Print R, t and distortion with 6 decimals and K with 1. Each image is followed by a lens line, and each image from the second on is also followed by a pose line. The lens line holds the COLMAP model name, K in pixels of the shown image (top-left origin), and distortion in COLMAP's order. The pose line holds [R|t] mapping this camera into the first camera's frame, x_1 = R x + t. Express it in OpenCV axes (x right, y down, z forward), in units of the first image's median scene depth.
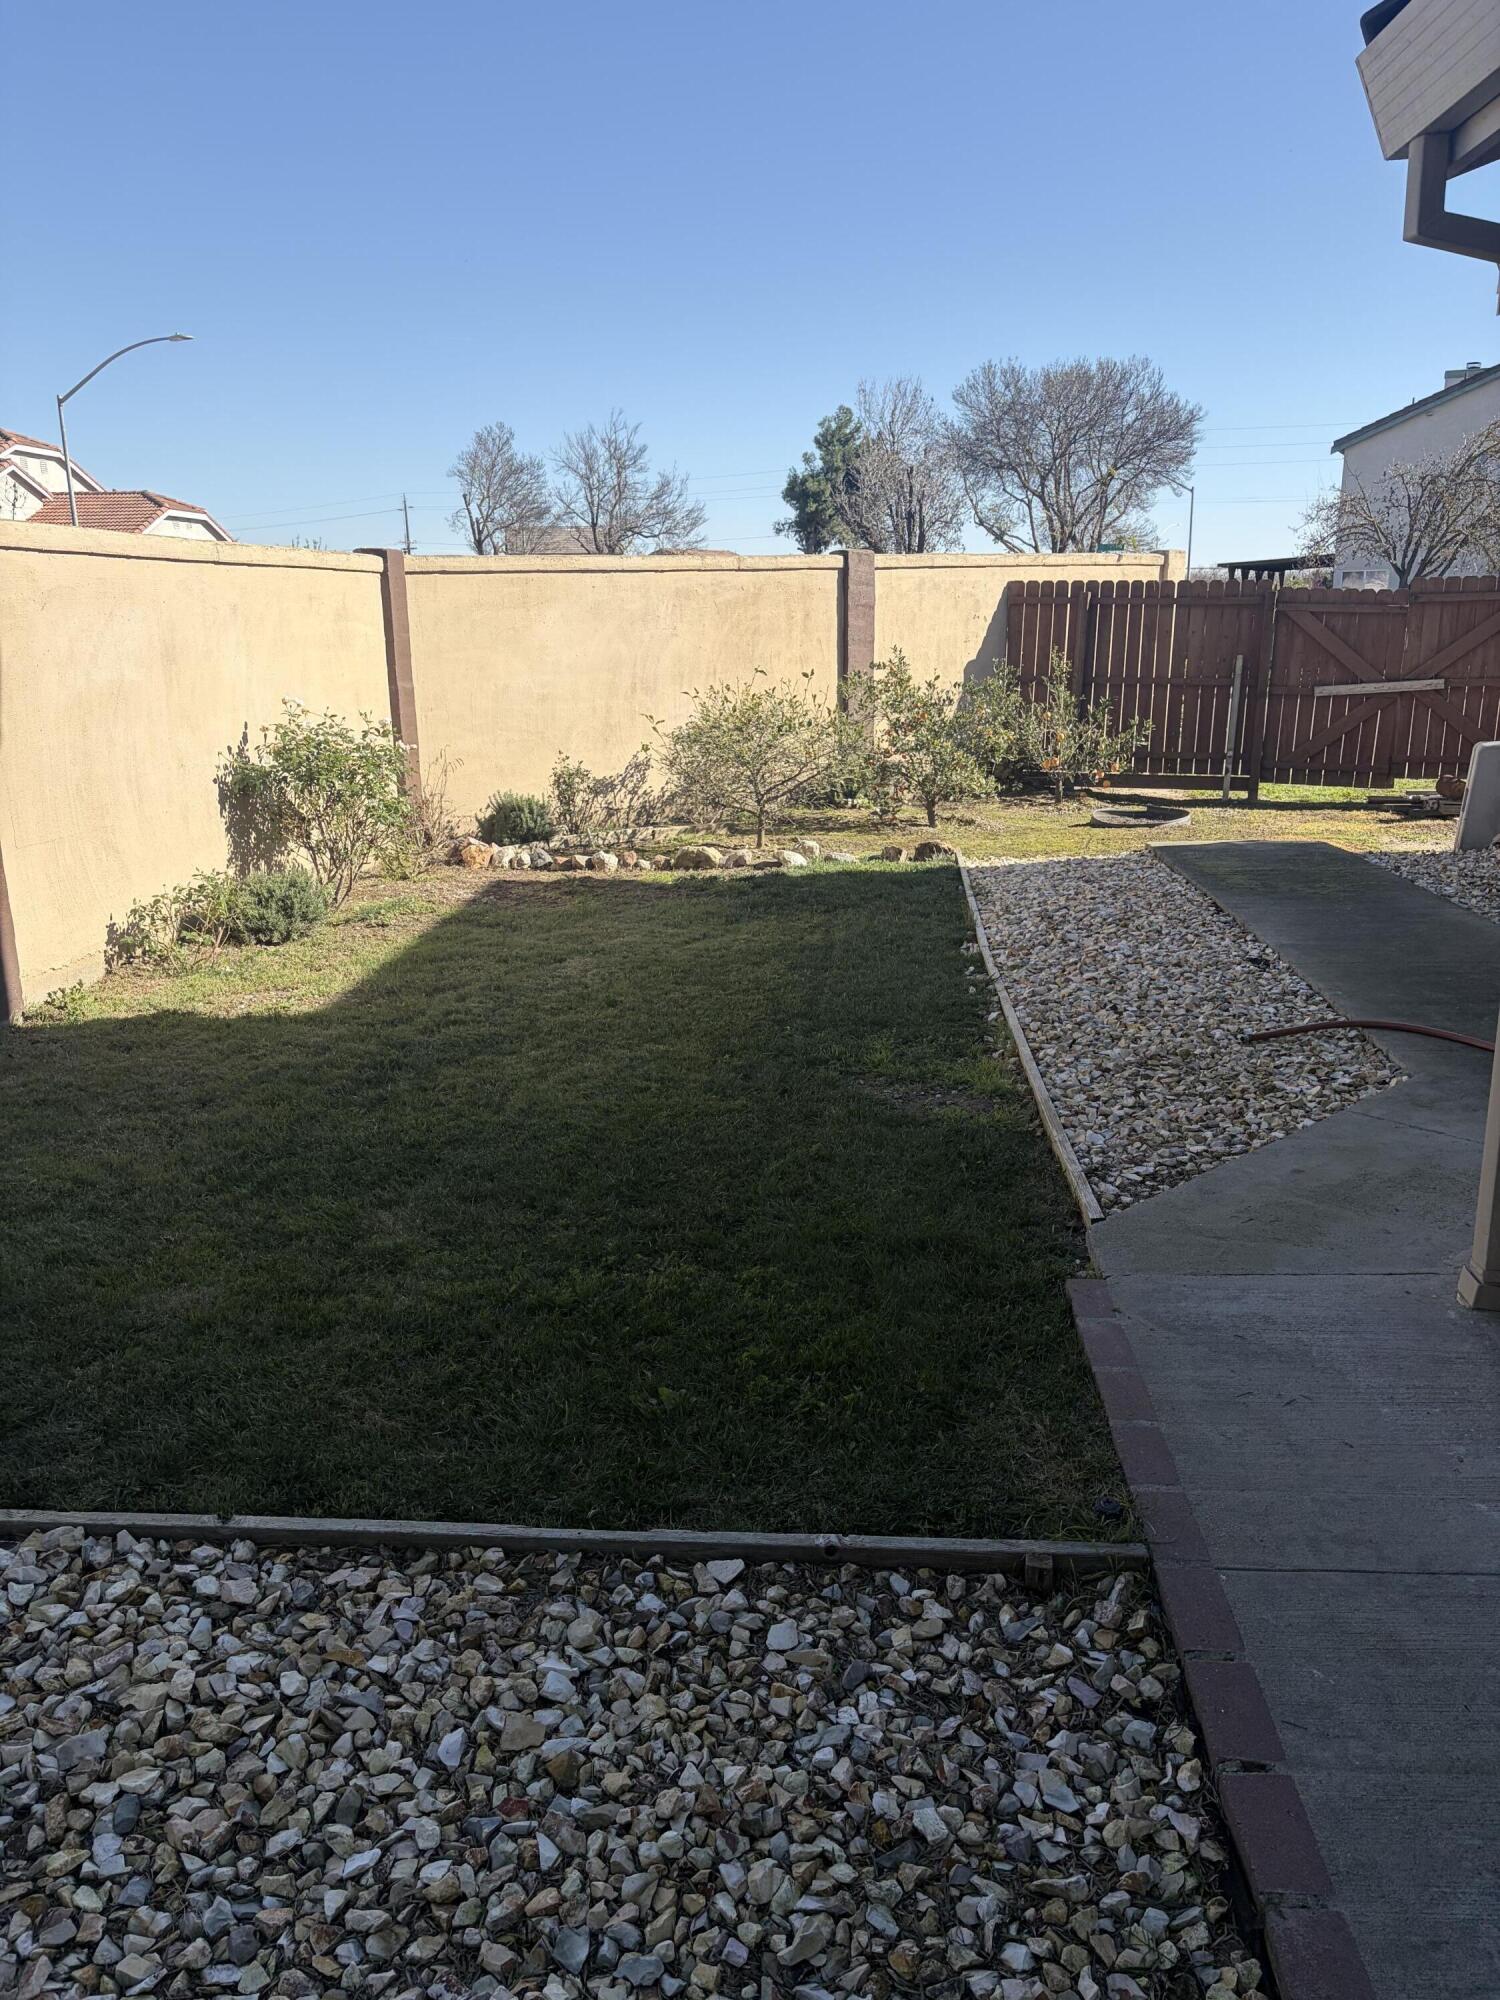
lens RADIAL K [[1452.4, 0, 748.6], [0, 1452.4, 1054.5], [0, 0, 1]] dist [0.068260, -0.153562]
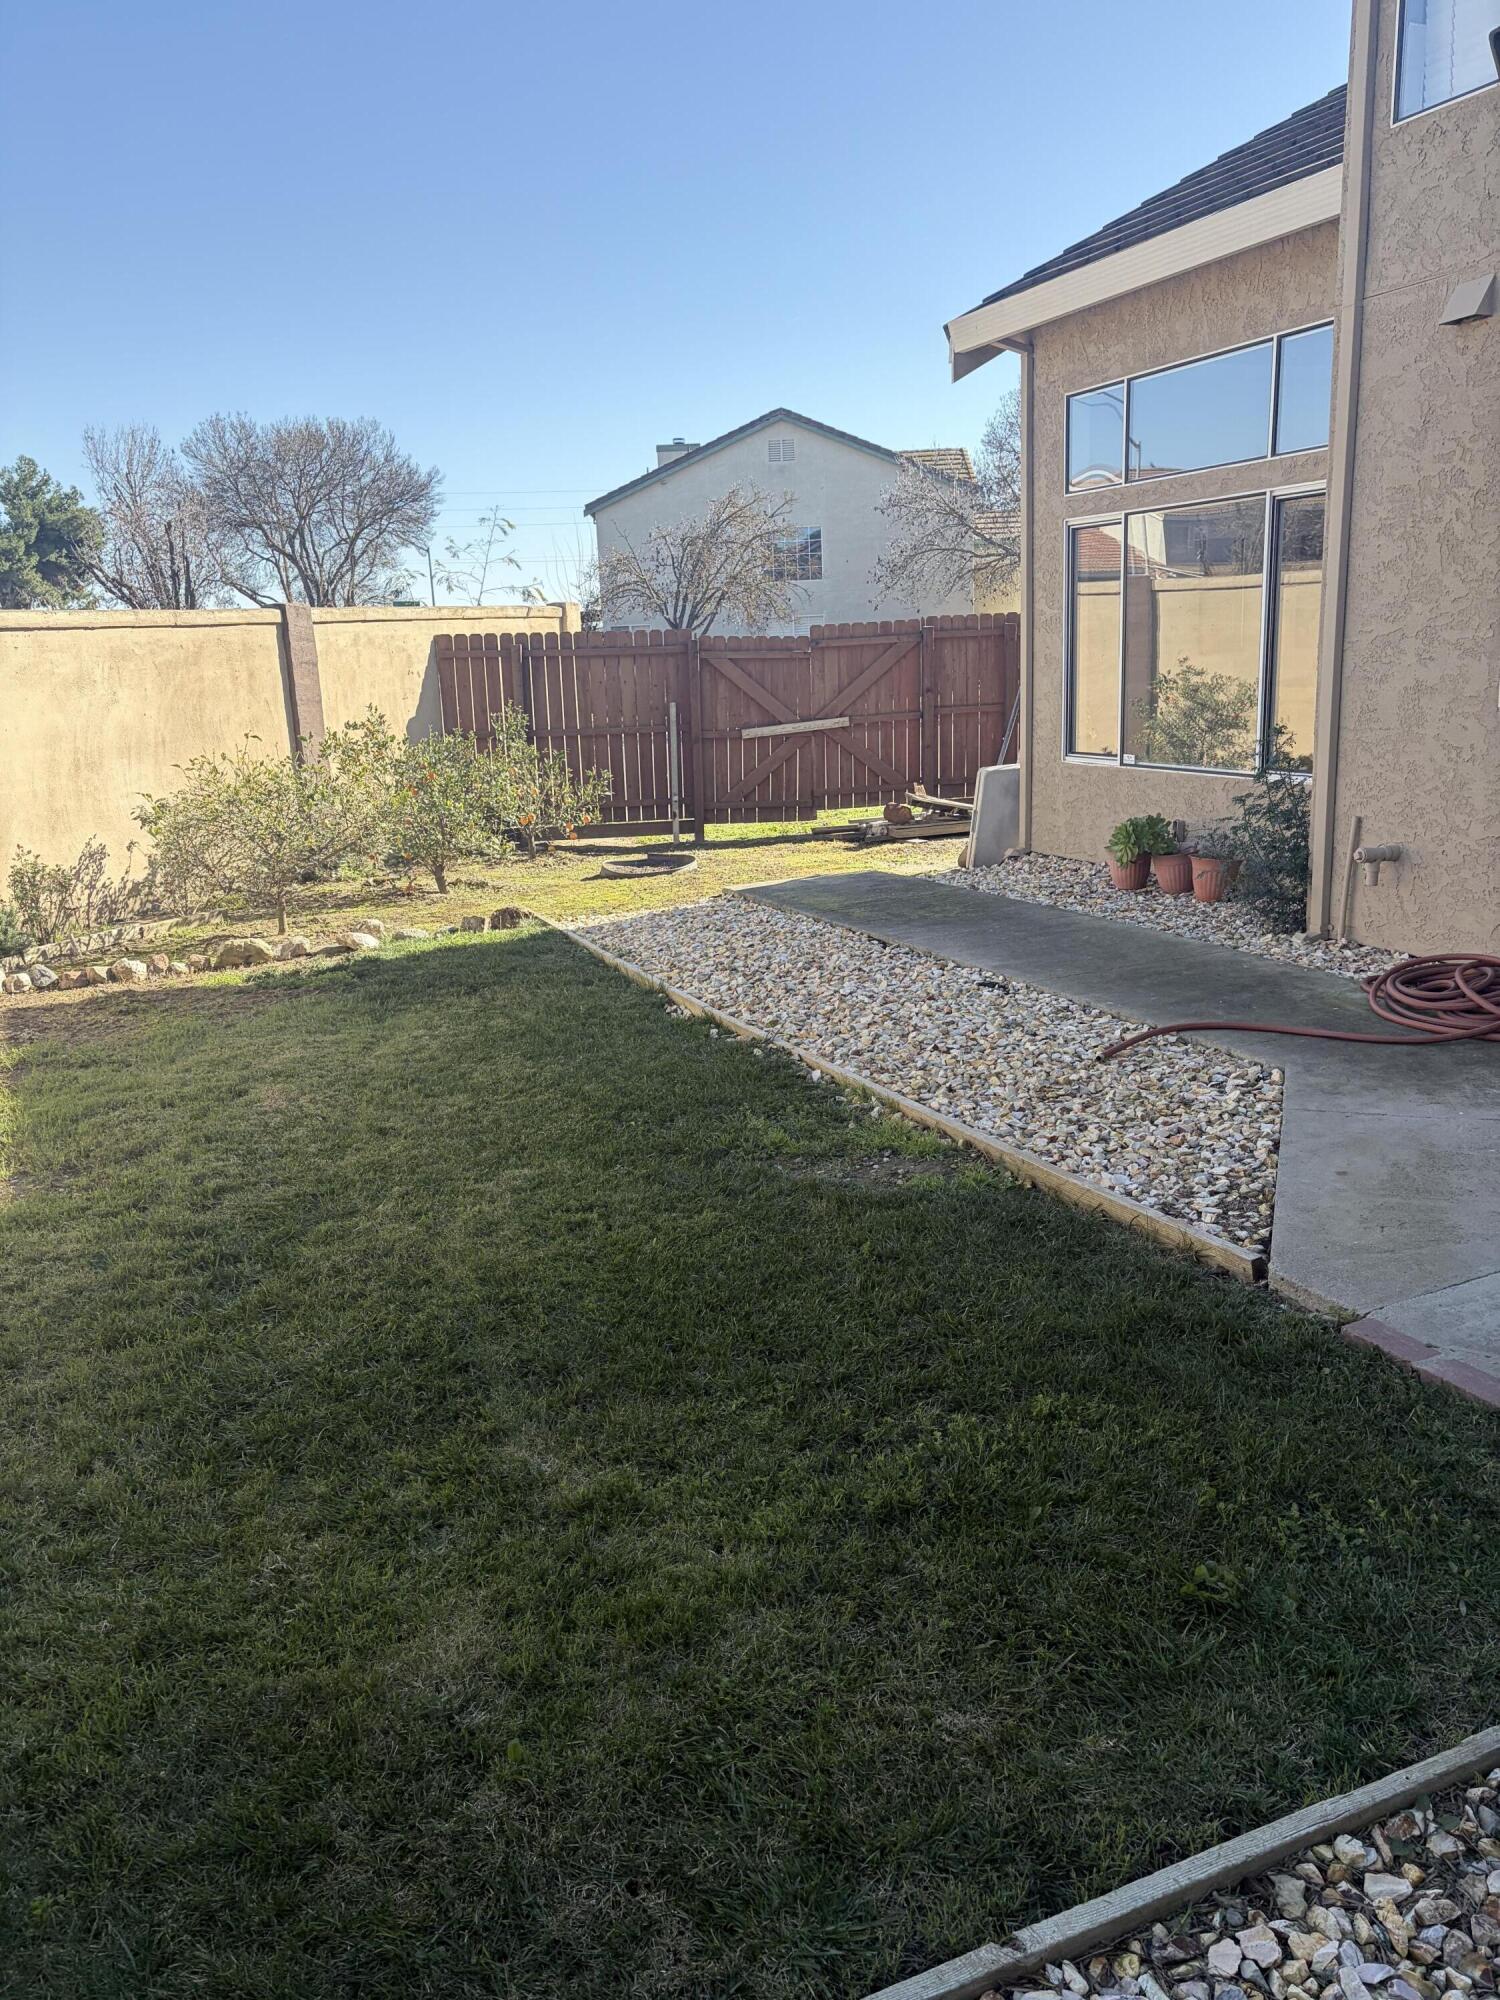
lens RADIAL K [[1494.9, 0, 738.3], [0, 1494.9, 1005.4], [0, 0, 1]] dist [0.070259, -0.090655]
pose [[0.883034, -0.129681, 0.451036, -0.184095], [0.163649, 0.985827, -0.036947, -0.026378], [-0.439851, 0.106437, 0.891741, 0.098084]]
